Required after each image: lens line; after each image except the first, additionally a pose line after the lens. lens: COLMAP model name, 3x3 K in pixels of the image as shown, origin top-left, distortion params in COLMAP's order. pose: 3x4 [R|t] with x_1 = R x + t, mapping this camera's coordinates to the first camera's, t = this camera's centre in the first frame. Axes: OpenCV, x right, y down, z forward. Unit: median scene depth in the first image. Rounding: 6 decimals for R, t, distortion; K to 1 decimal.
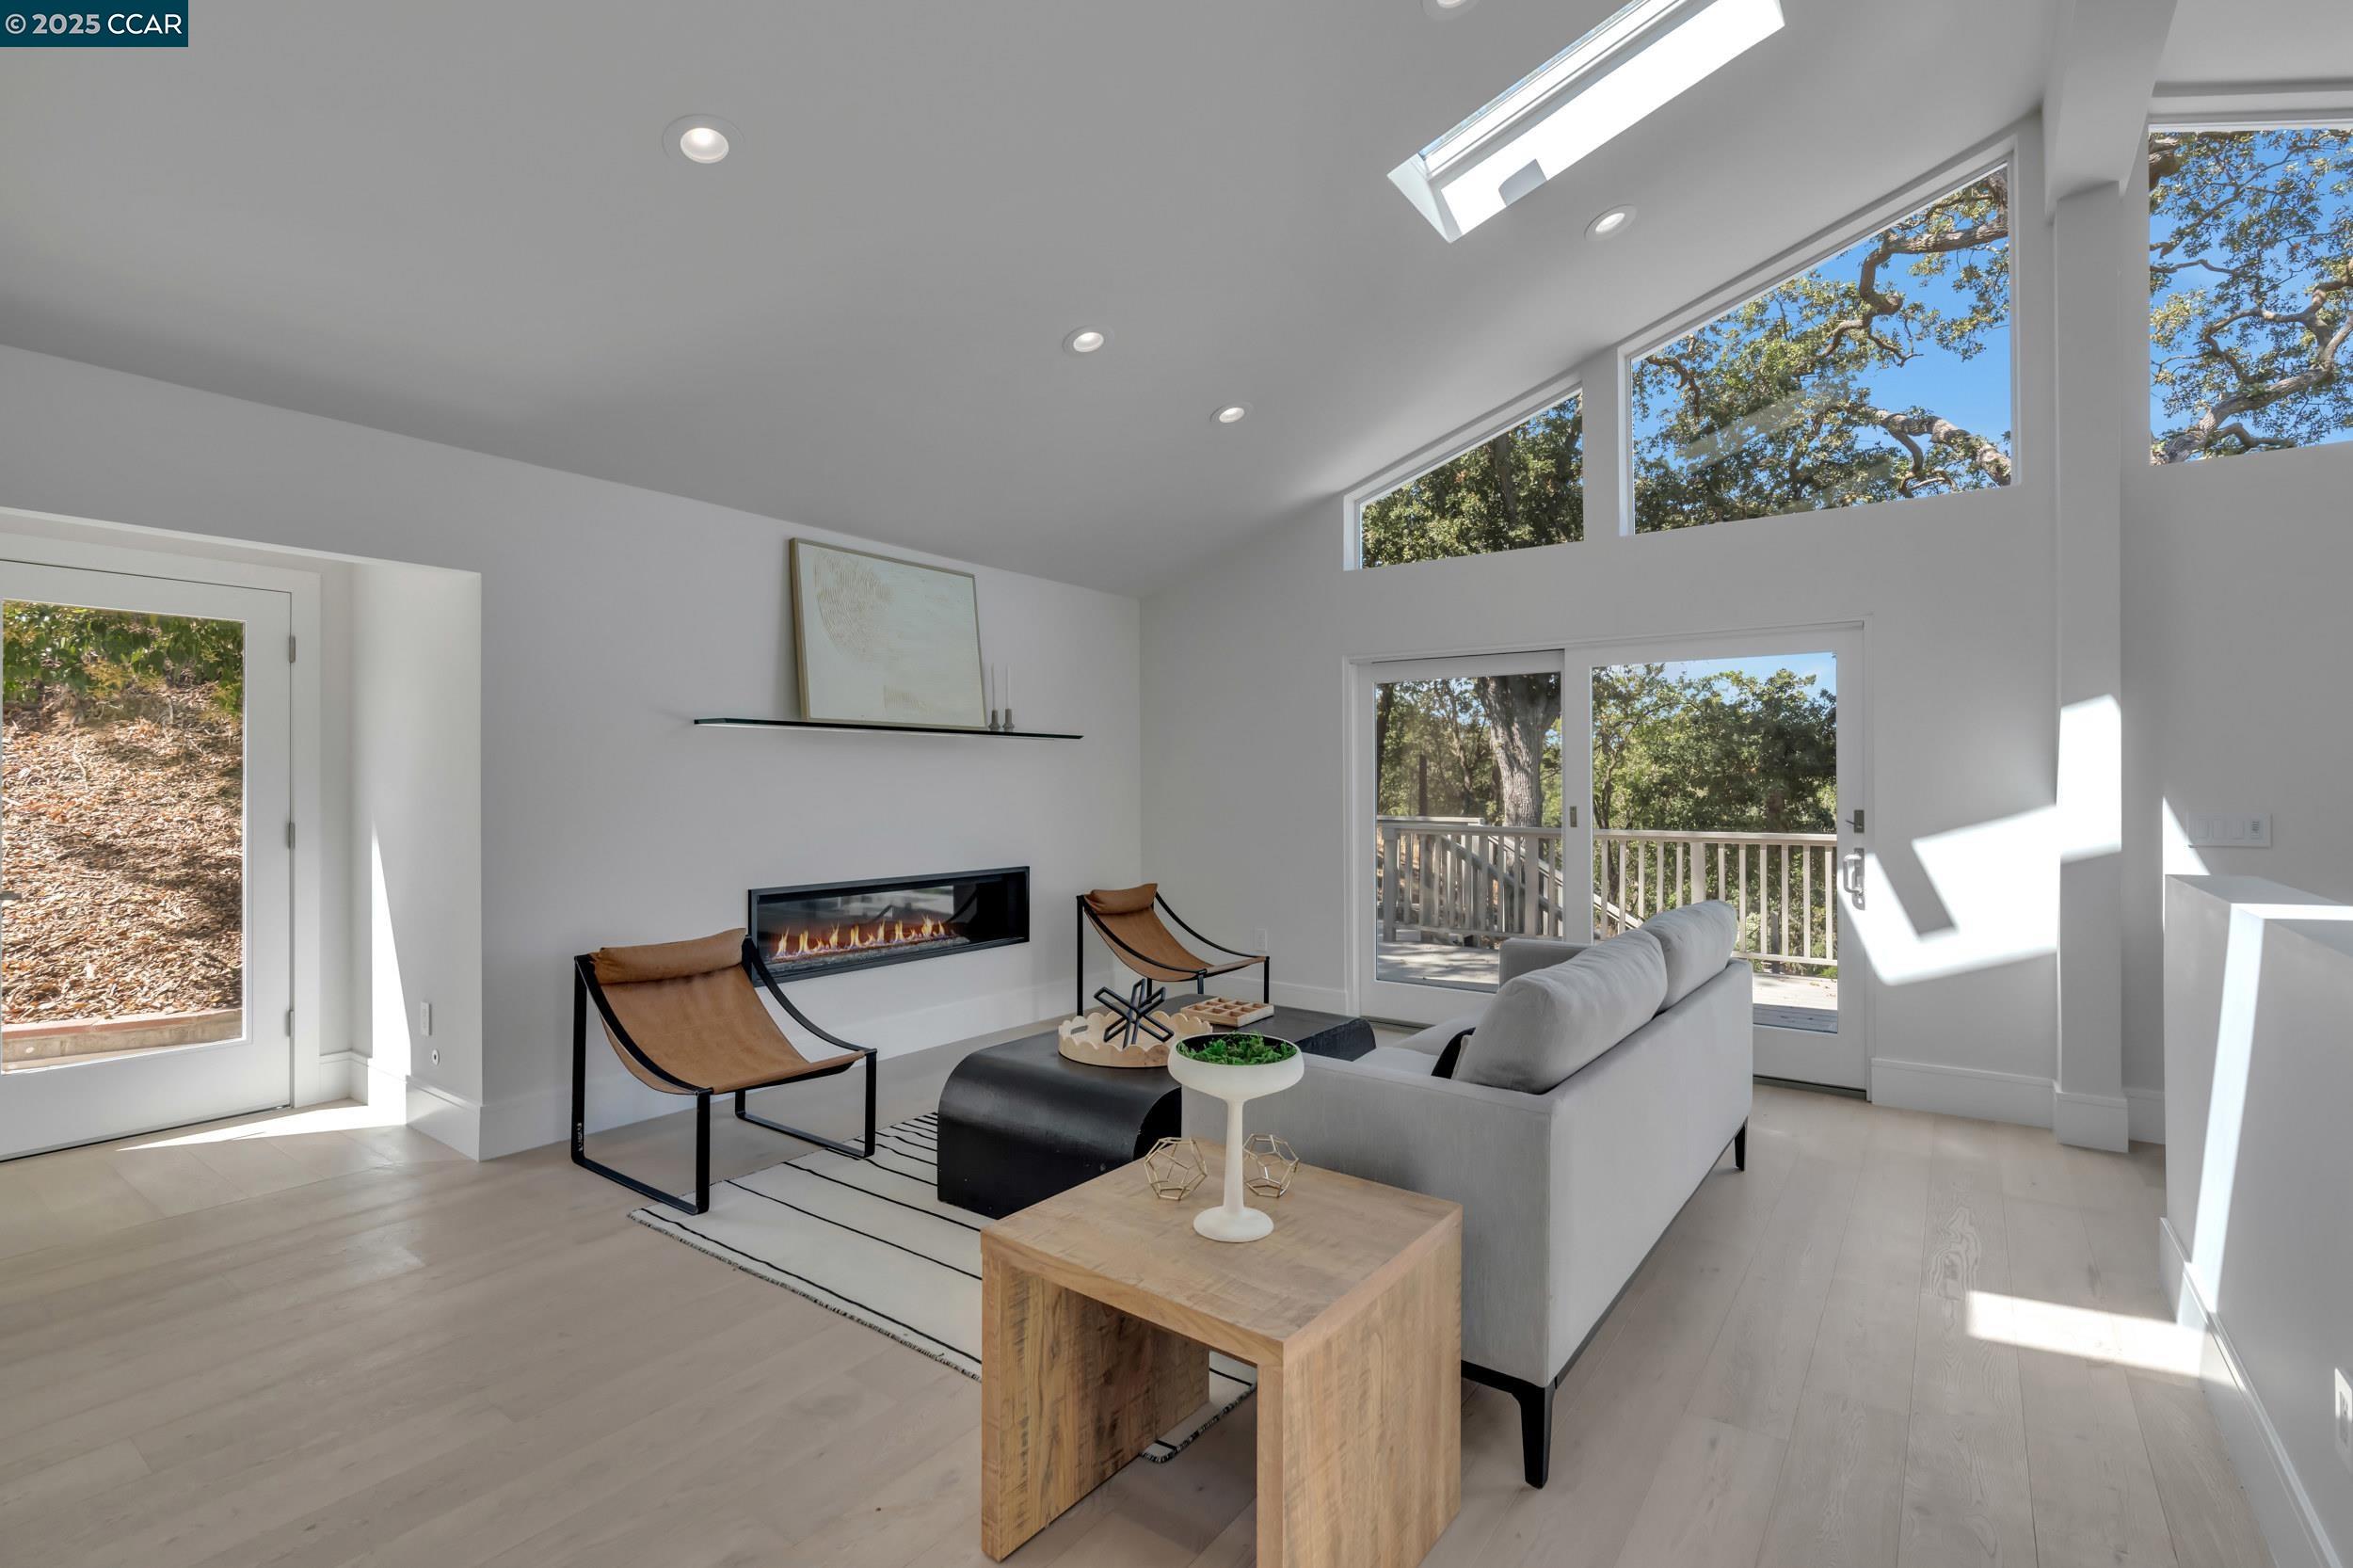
lens RADIAL K [[1040.9, 0, 1204.0], [0, 1040.9, 778.8], [0, 0, 1]] dist [-0.010161, 0.005248]
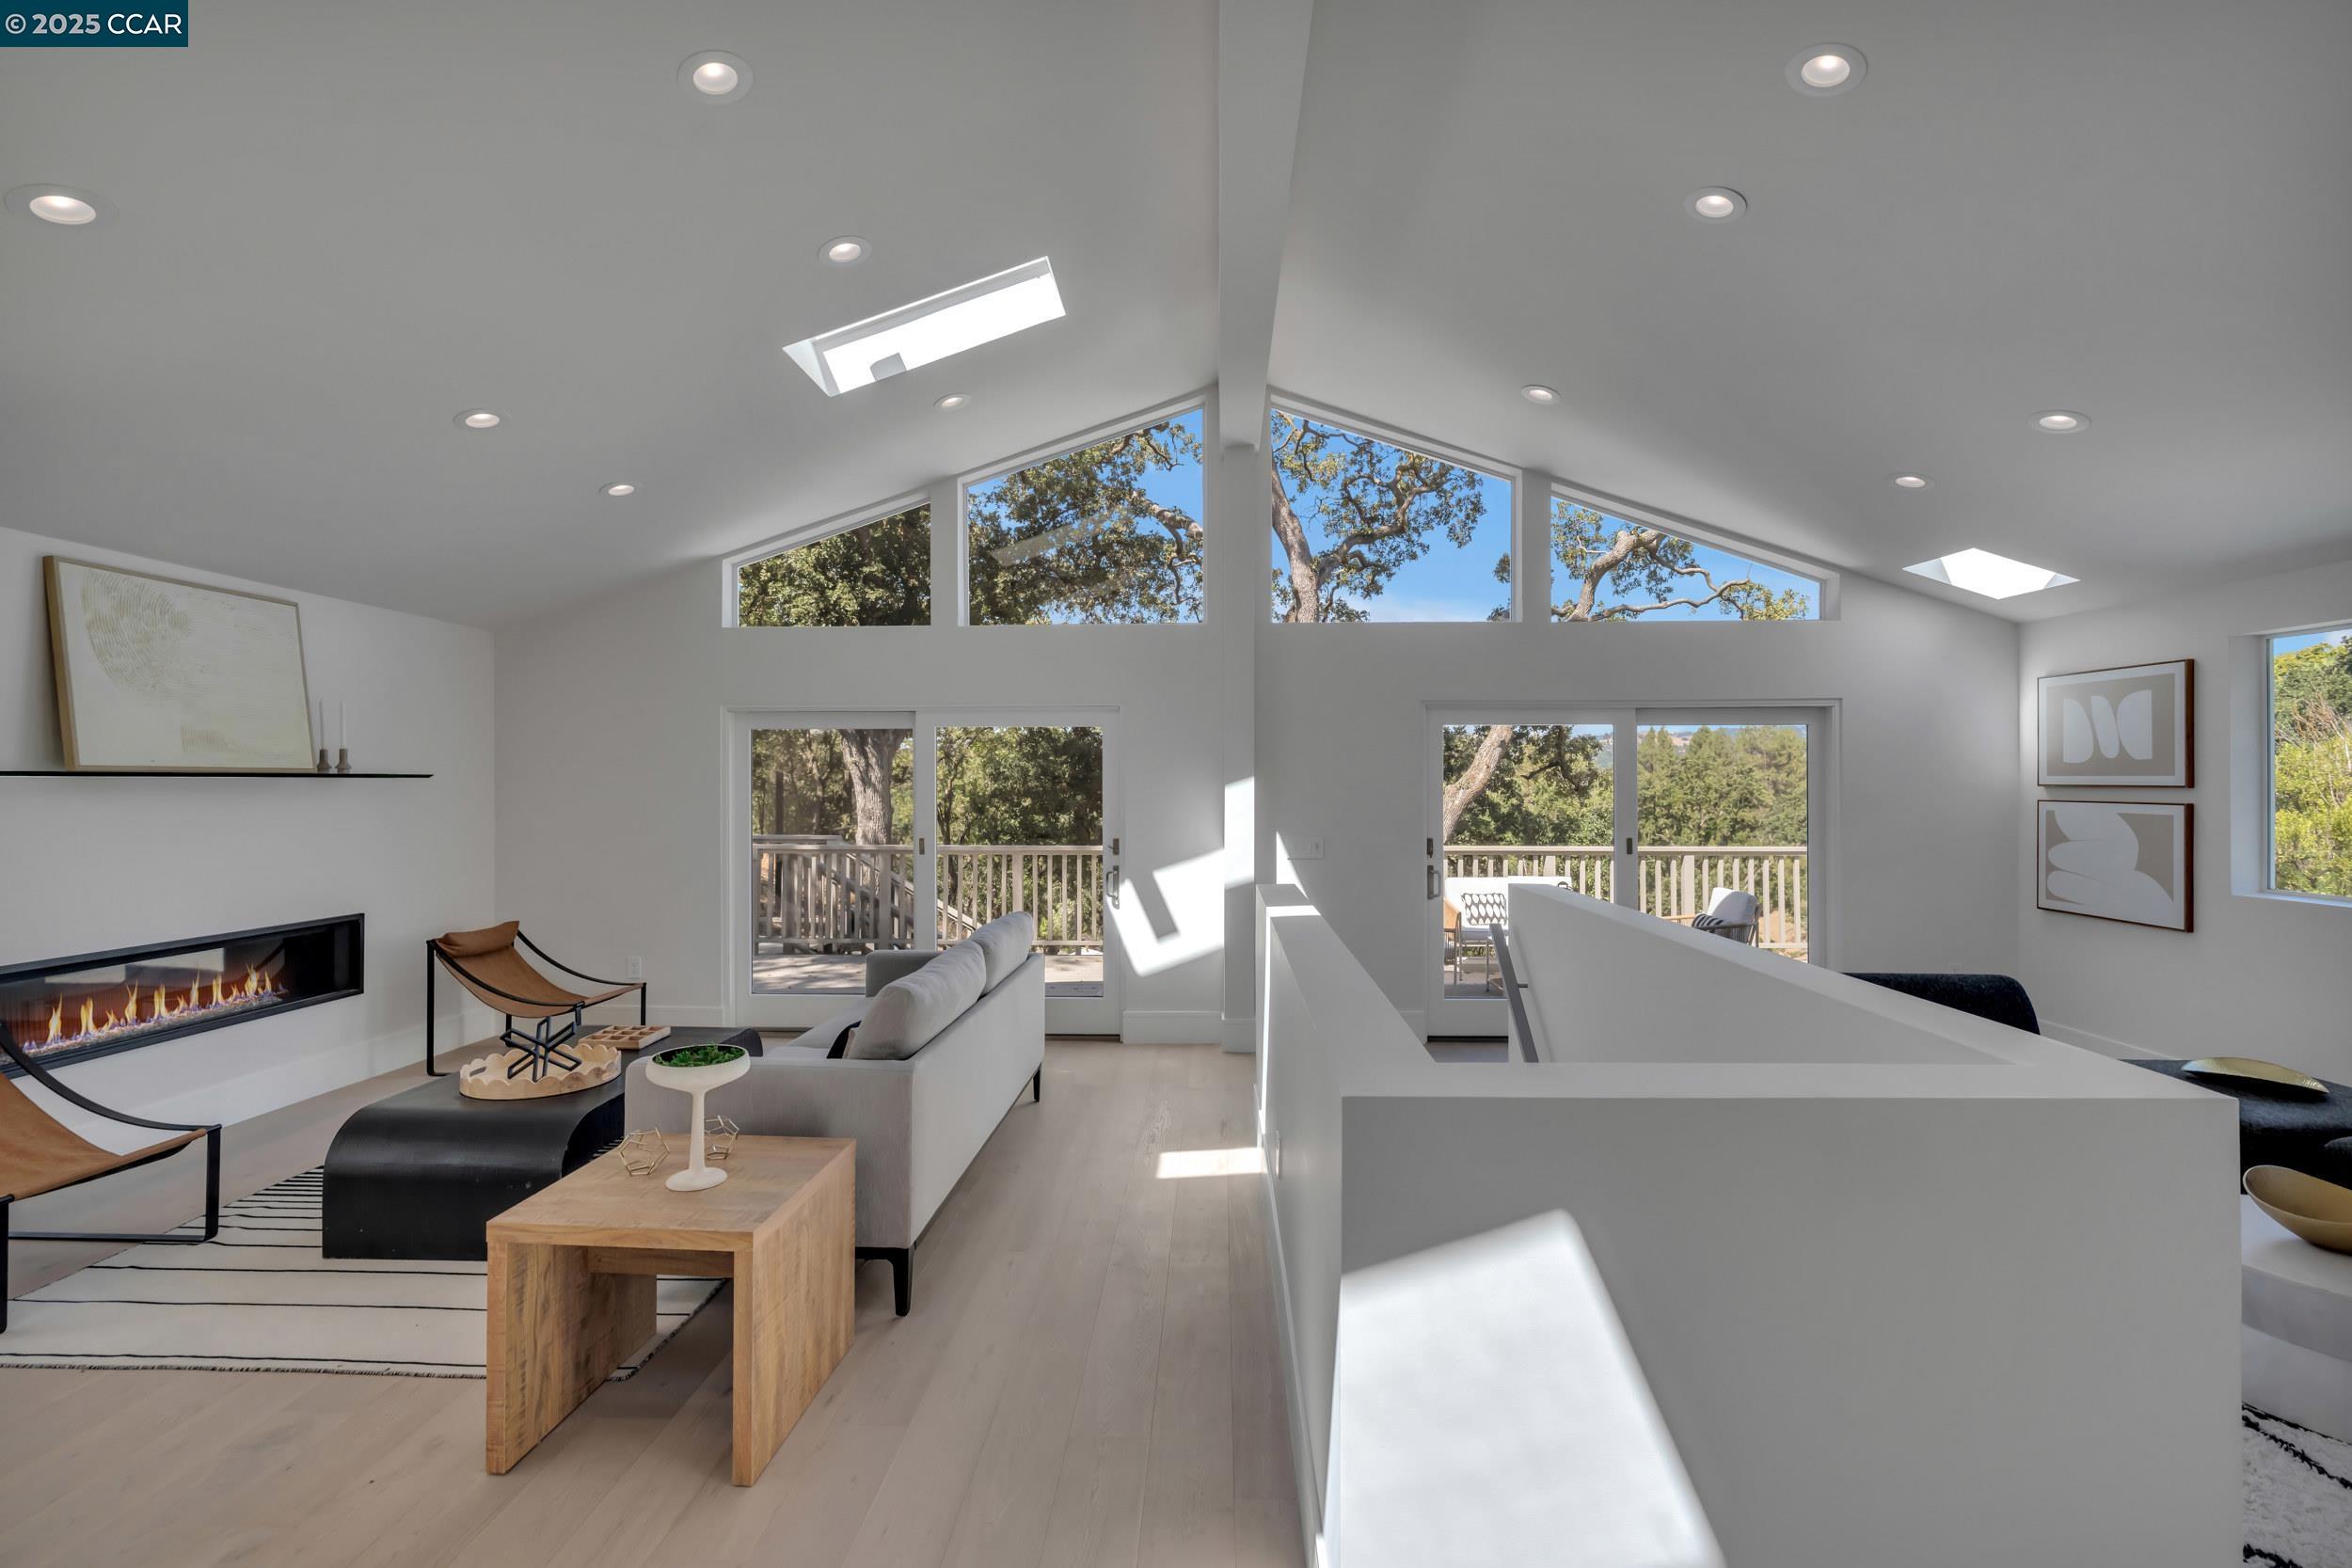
lens RADIAL K [[1040.4, 0, 1162.9], [0, 1040.4, 777.8], [0, 0, 1]] dist [-0.010161, 0.005248]
pose [[0.840428, 0.003014, 0.541915, -0.094150], [-0.004059, 0.999991, 0.000733, -0.057251], [-0.541908, -0.002815, 0.840433, -0.245228]]
